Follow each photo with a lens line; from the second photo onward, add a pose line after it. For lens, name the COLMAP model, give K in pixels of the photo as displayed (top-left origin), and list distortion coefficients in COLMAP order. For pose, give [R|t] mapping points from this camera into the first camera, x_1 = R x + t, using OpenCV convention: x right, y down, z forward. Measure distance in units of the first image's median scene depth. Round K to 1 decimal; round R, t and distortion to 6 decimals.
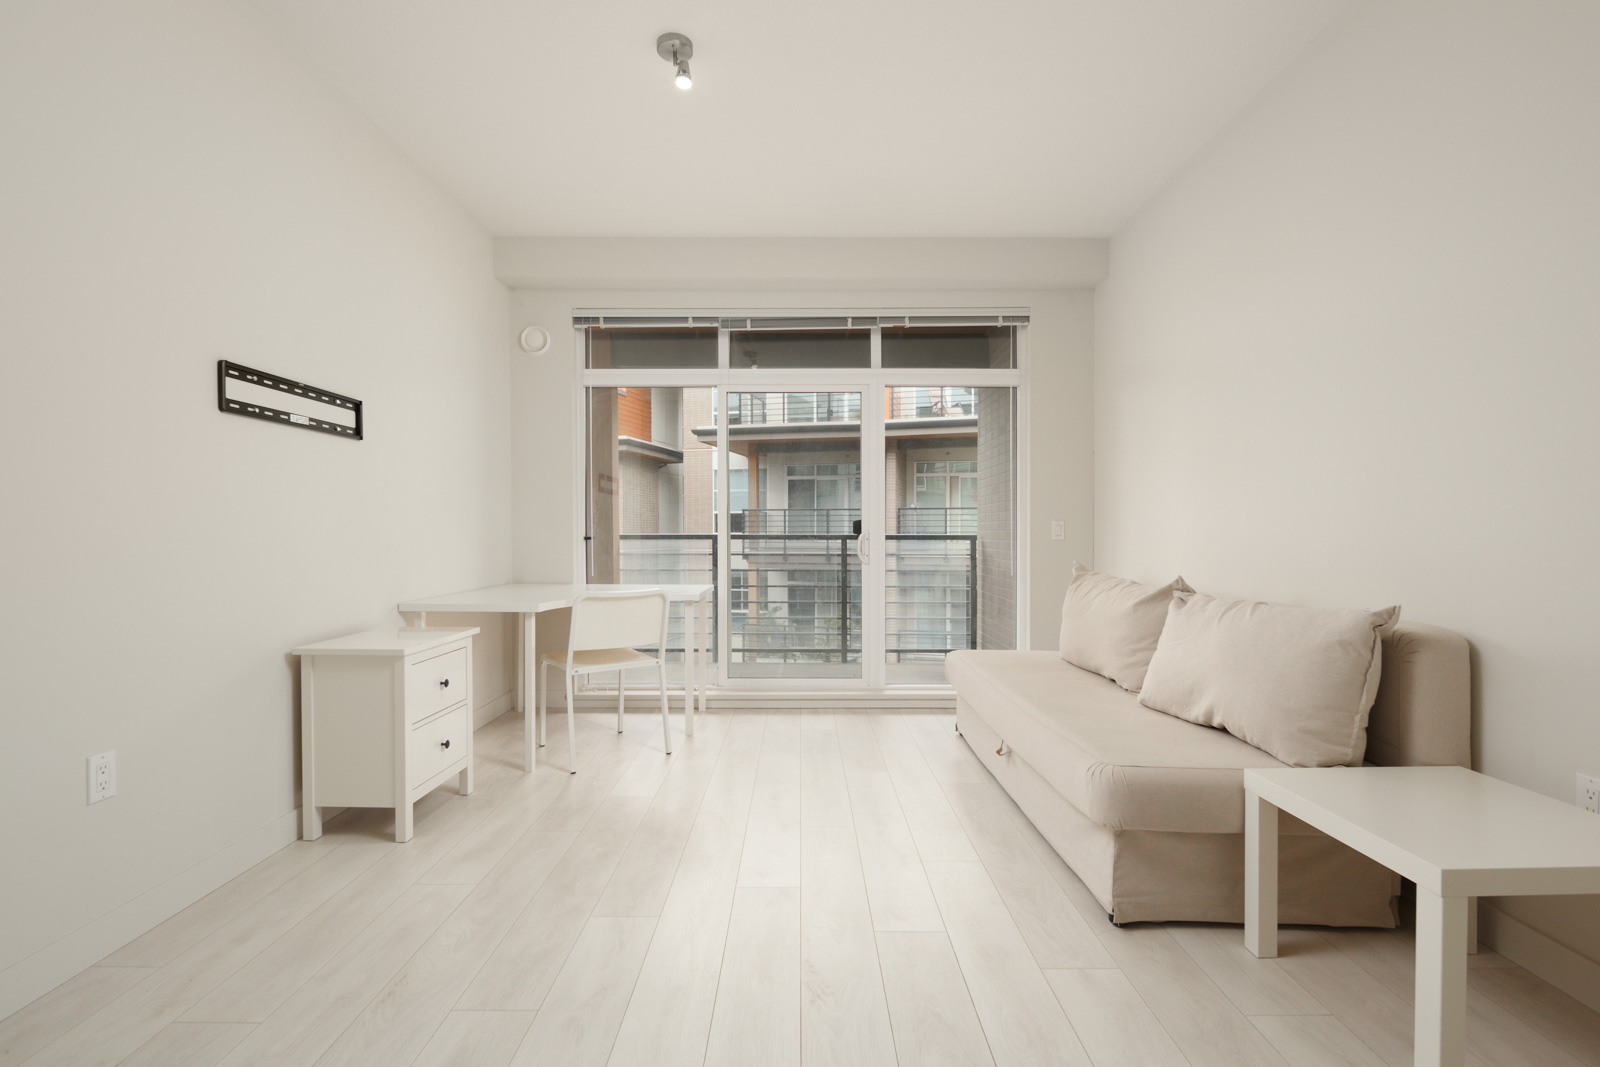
lens RADIAL K [[749.0, 0, 791.4], [0, 749.0, 535.4], [0, 0, 1]] dist [0.001543, 0.000587]
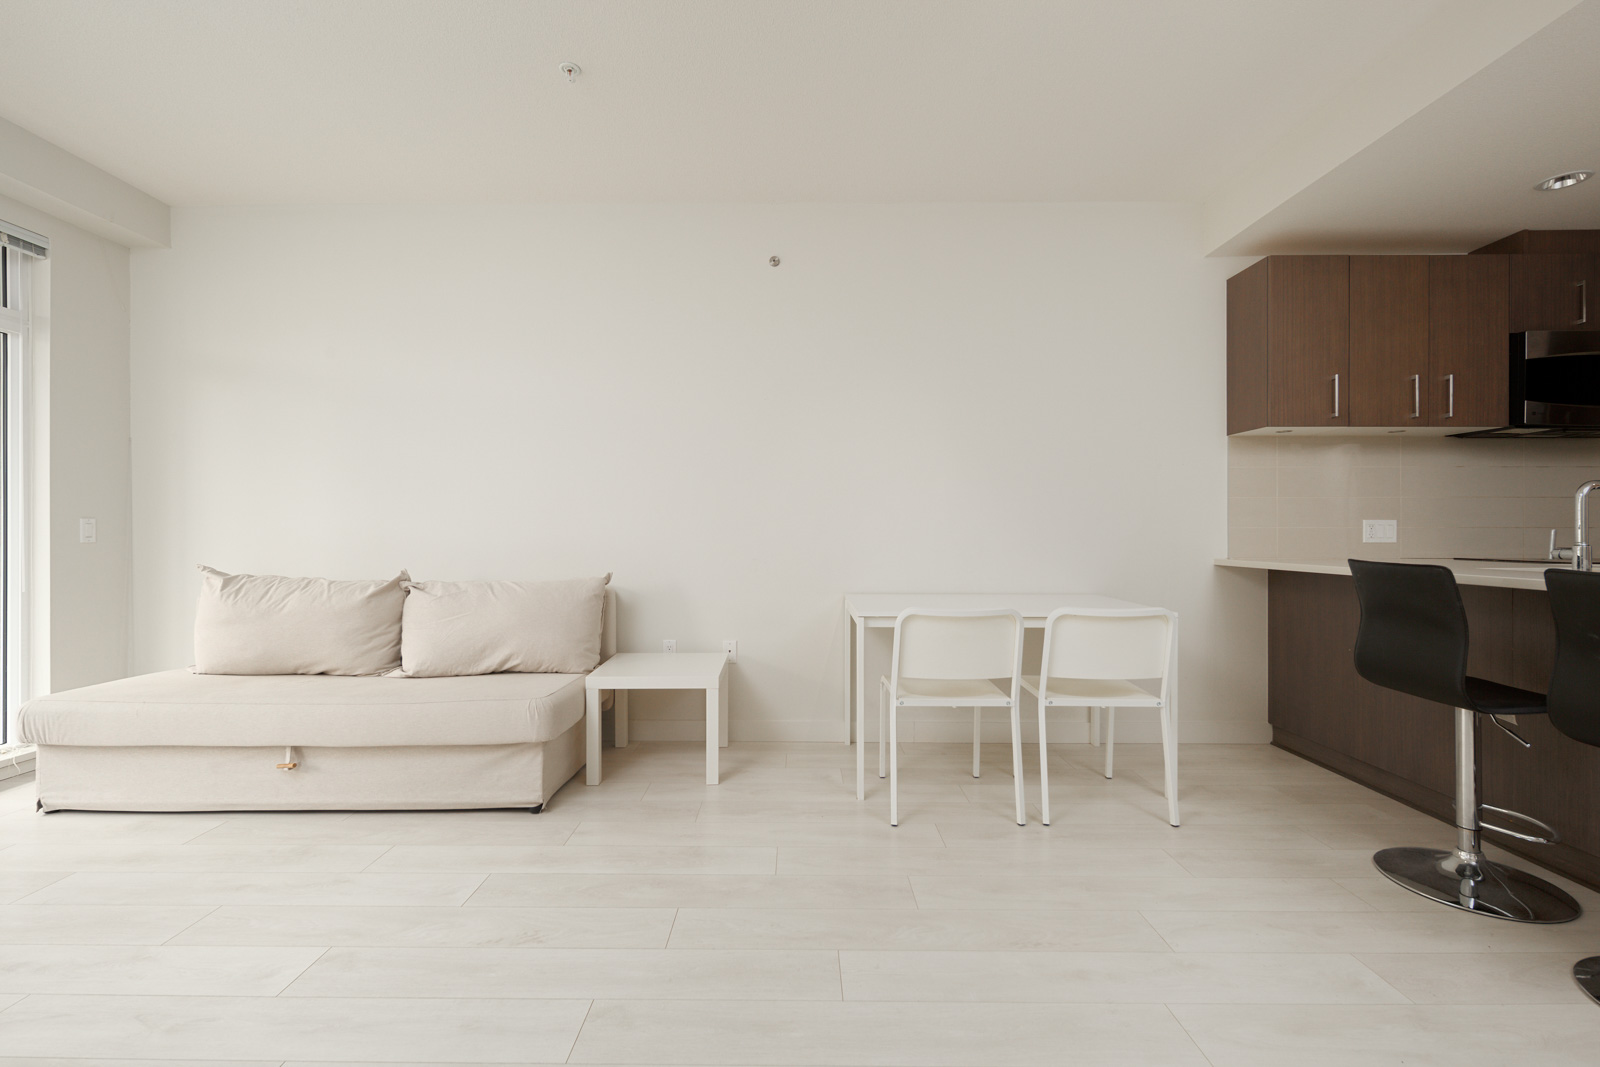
lens RADIAL K [[696.7, 0, 808.4], [0, 696.7, 537.4], [0, 0, 1]] dist [0.004493, -0.000888]
pose [[-0.033149, -0.003431, 0.999445, -0.893819], [0.004615, 0.999983, 0.003586, 0.002550], [-0.999440, 0.004731, -0.033132, 0.537175]]
